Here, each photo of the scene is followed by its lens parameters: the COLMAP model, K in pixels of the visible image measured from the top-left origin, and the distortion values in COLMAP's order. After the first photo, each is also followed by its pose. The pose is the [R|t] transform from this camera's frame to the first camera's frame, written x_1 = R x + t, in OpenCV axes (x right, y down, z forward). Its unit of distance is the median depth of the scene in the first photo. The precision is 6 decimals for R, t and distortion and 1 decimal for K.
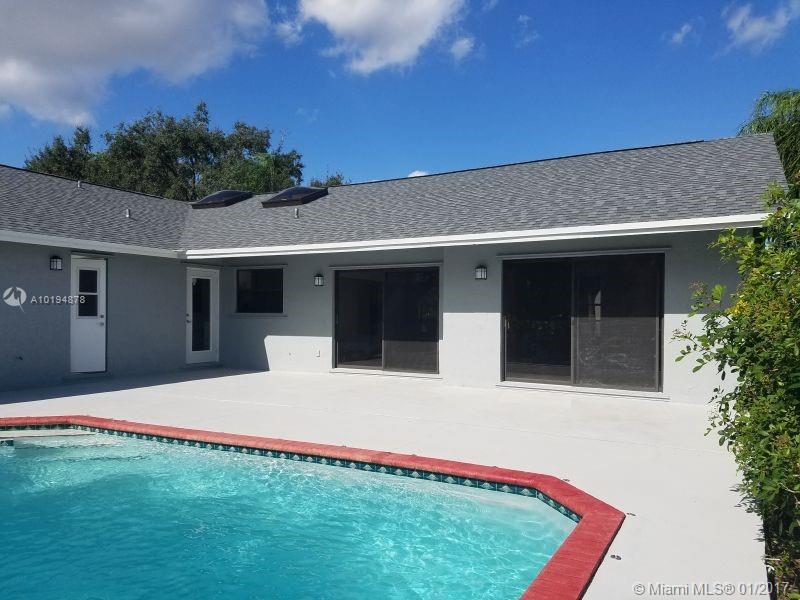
lens RADIAL K [[603.0, 0, 389.5], [0, 603.0, 311.9], [0, 0, 1]] dist [0.248434, -0.480878]
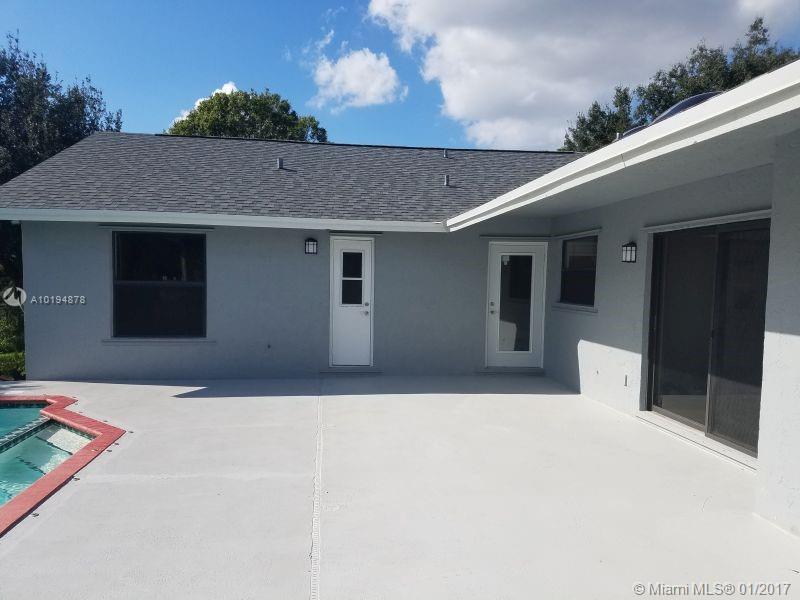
lens RADIAL K [[612.6, 0, 396.9], [0, 612.6, 307.6], [0, 0, 1]] dist [0.279617, -0.613976]
pose [[0.579944, 0.043399, -0.813500, 0.248628], [-0.010063, 0.998885, 0.046115, -0.026546], [0.814594, -0.018558, 0.579734, 0.489476]]
